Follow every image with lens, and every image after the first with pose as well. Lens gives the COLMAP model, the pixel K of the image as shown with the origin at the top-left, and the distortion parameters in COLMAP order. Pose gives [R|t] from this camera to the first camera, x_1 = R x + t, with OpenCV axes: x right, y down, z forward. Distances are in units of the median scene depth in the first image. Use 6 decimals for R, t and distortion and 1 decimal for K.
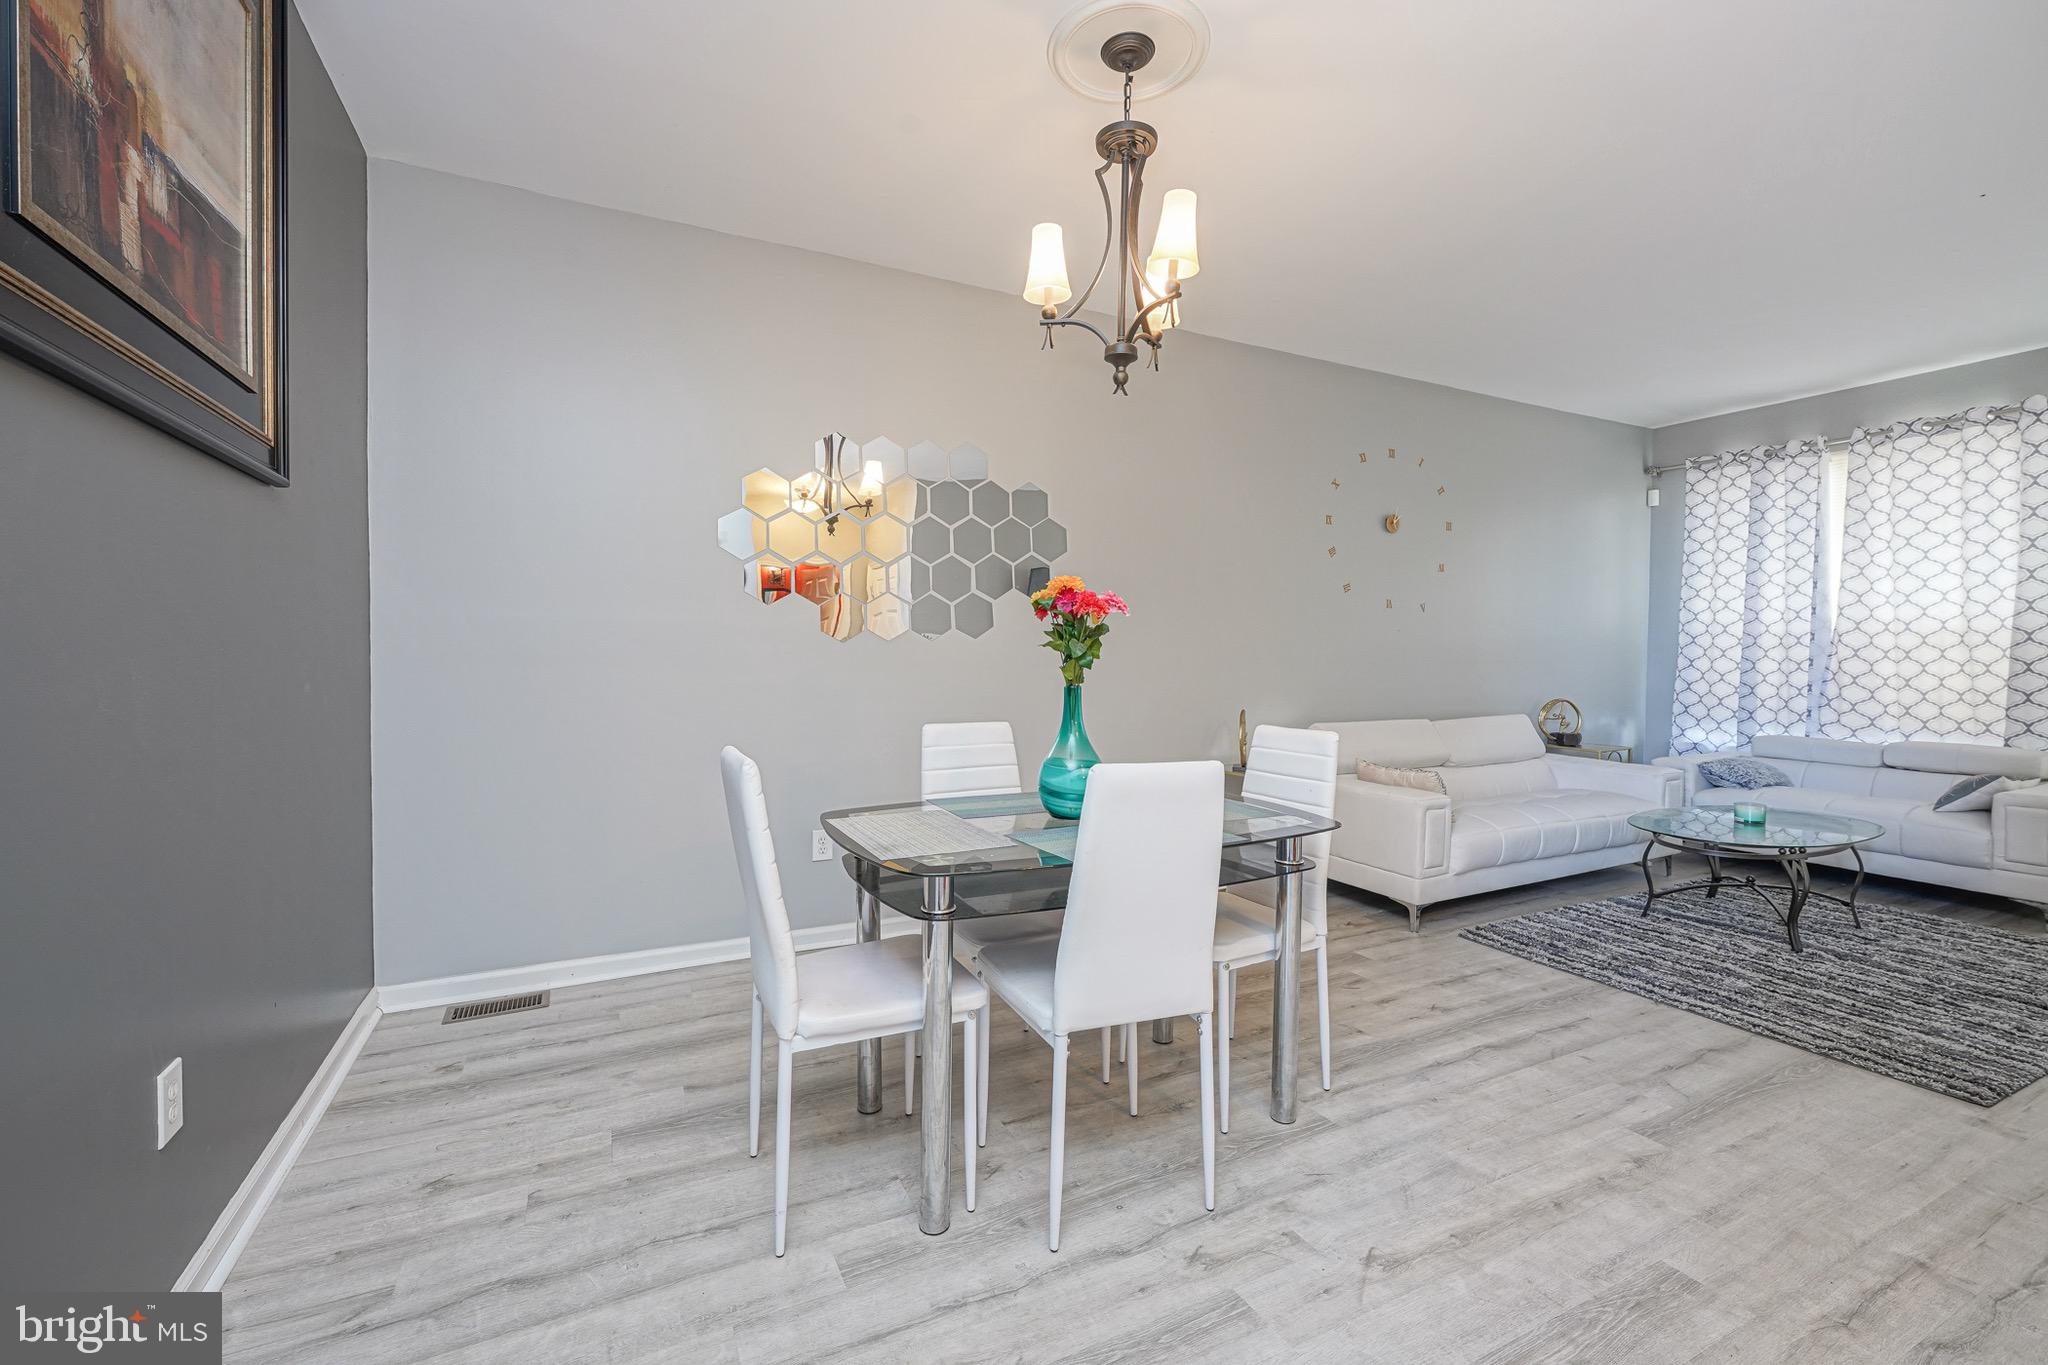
lens RADIAL K [[834.4, 0, 1002.9], [0, 834.4, 672.5], [0, 0, 1]] dist [0.003038, -0.000096]
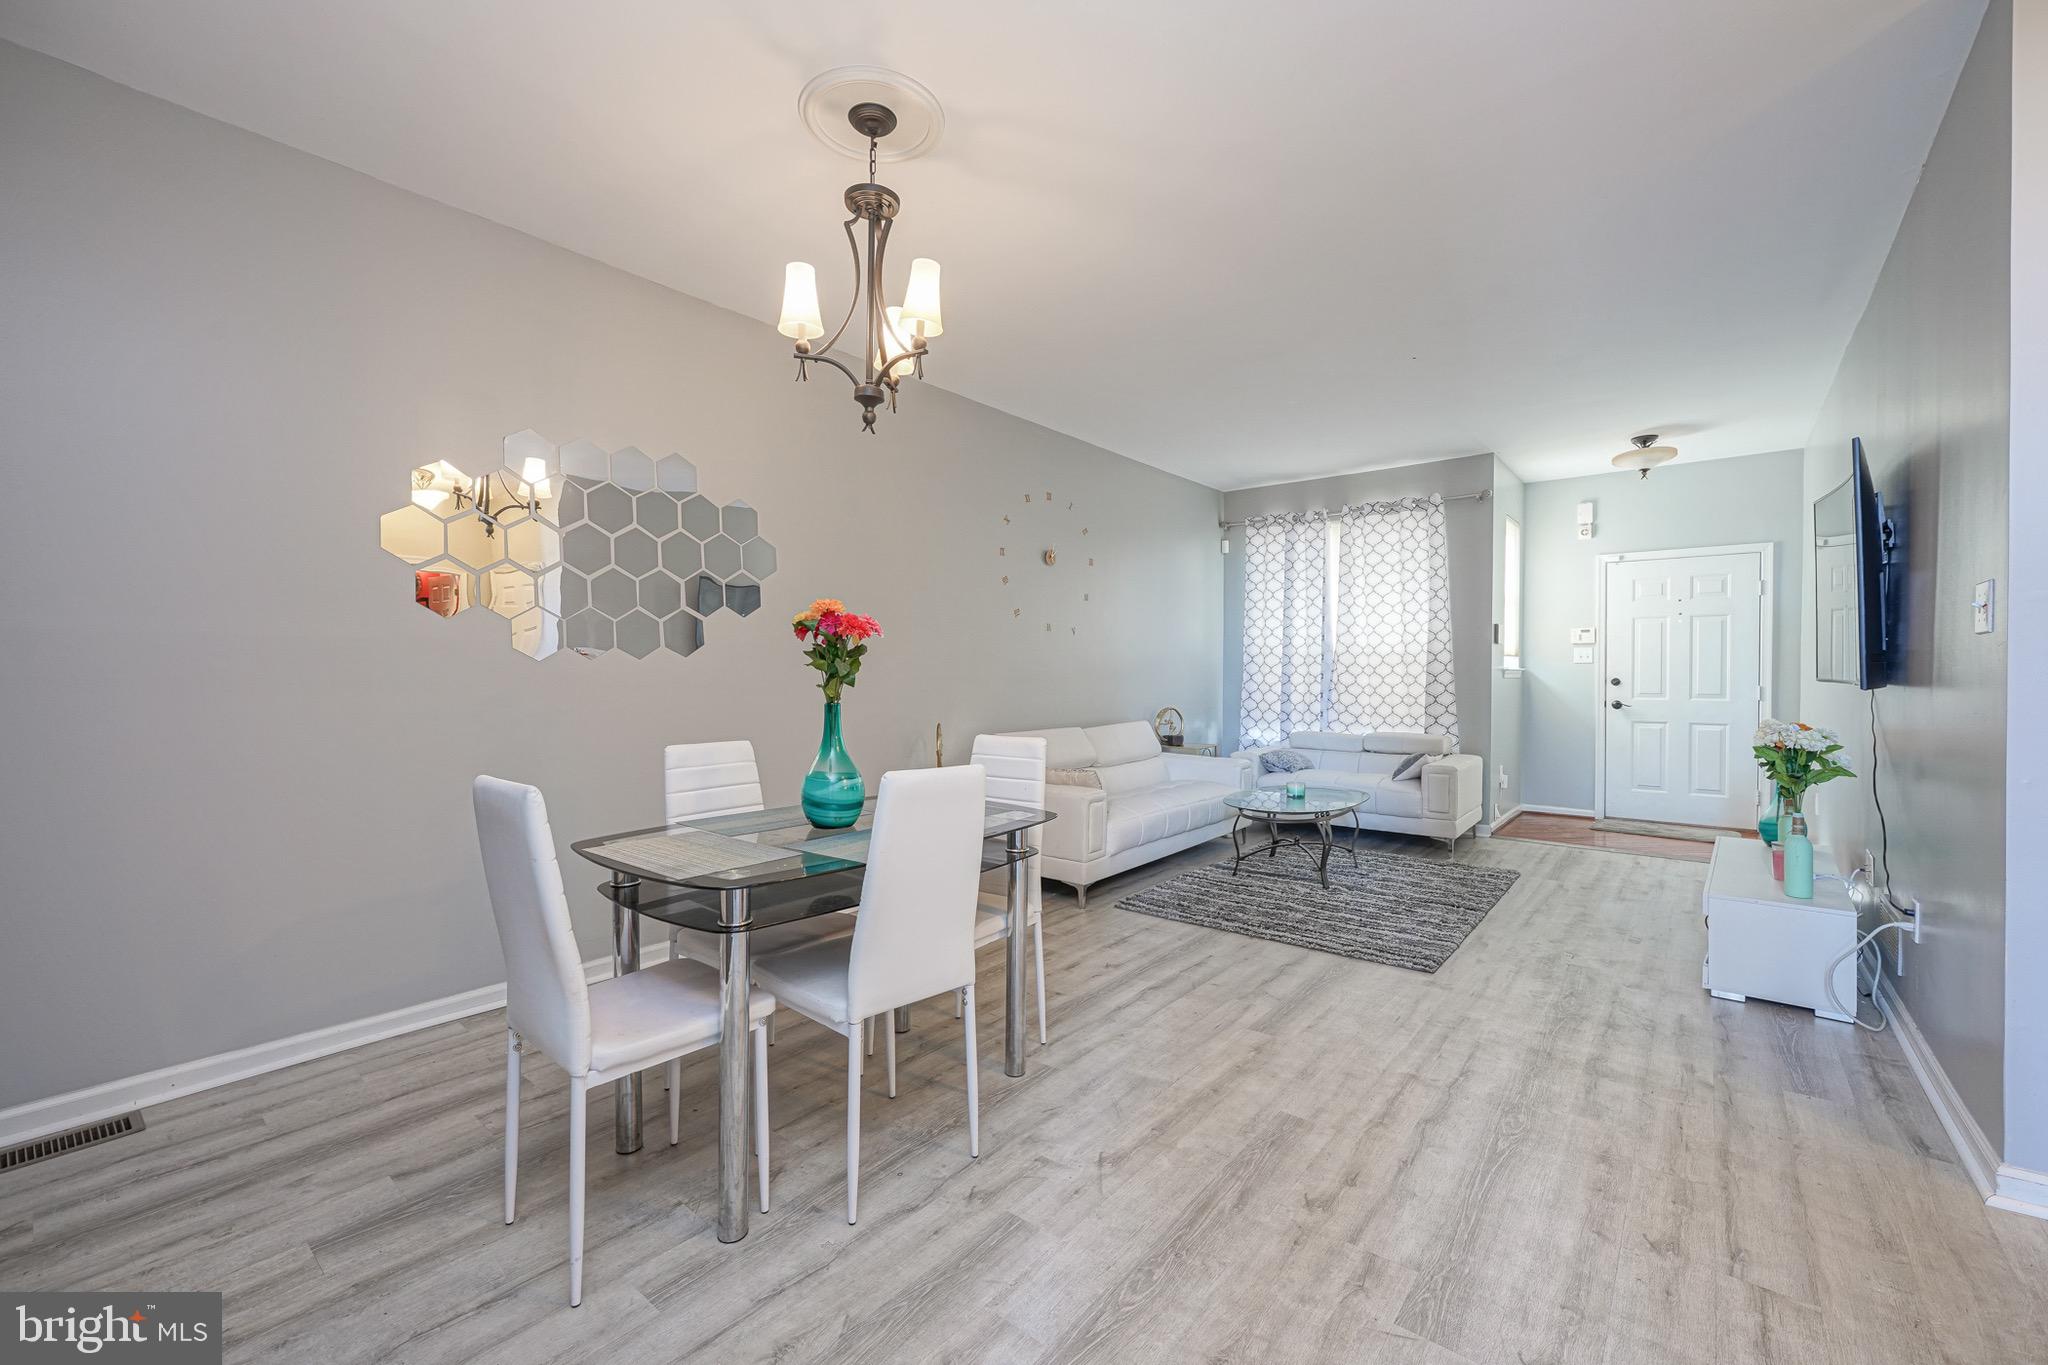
lens RADIAL K [[834.4, 0, 1019.1], [0, 834.4, 683.8], [0, 0, 1]] dist [0.003038, -0.000096]
pose [[0.907402, -0.010743, 0.420126, -0.100272], [0.014677, 0.999873, -0.006133, 0.001312], [-0.420007, 0.011731, 0.907445, -0.042314]]
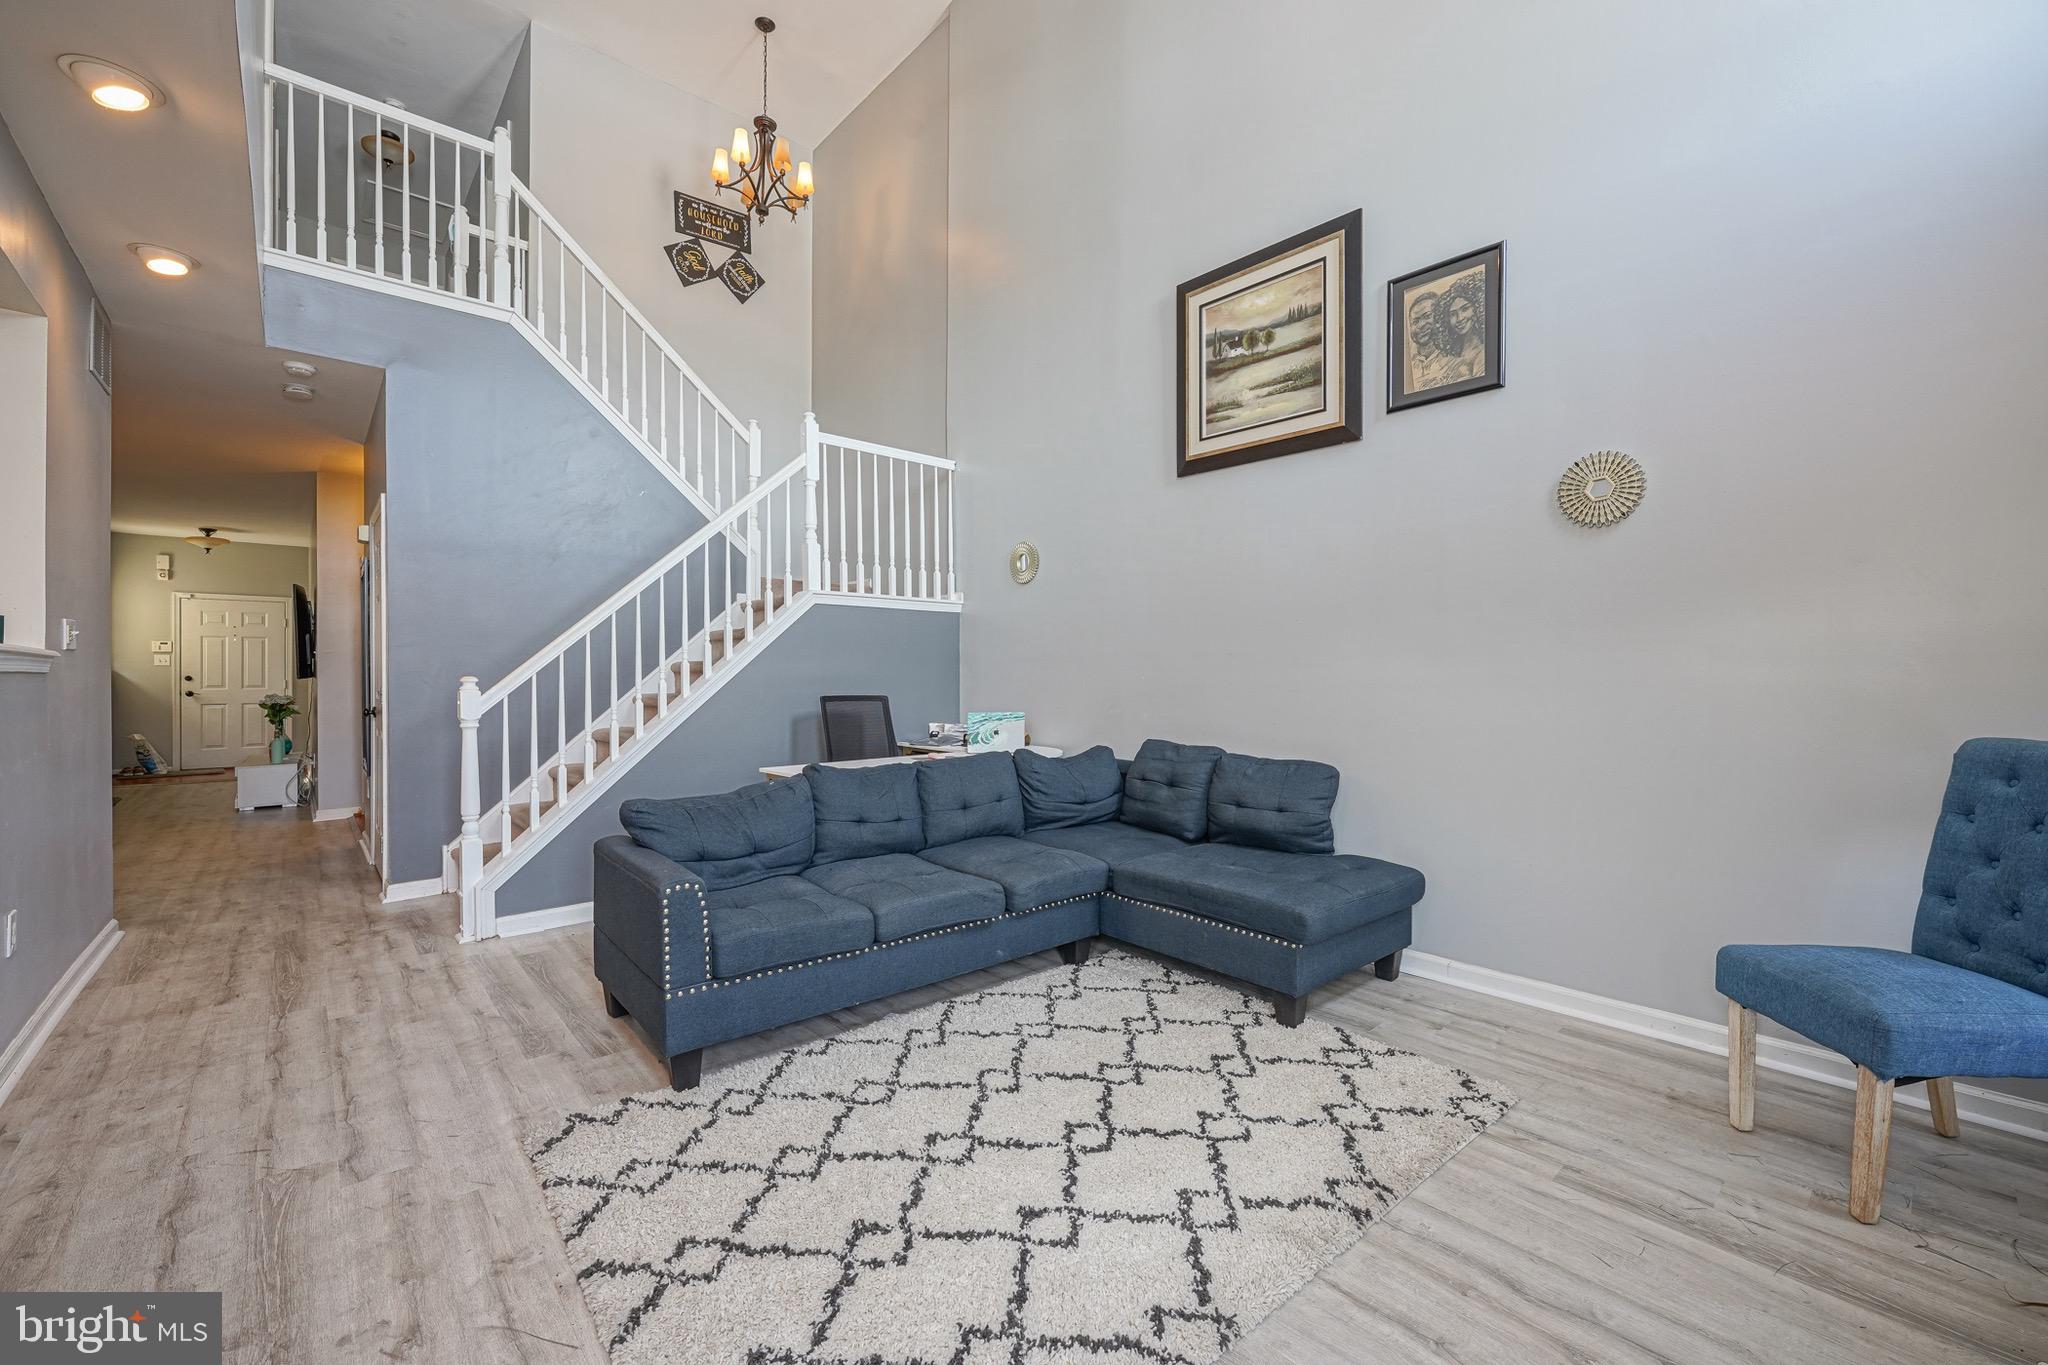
lens RADIAL K [[834.4, 0, 1030.7], [0, 834.4, 660.1], [0, 0, 1]] dist [0.003038, -0.000096]
pose [[-0.272878, 0.000943, 0.962048, -2.274897], [0.022726, 0.999727, 0.005466, -0.009544], [-0.961780, 0.023355, -0.272825, -1.246279]]
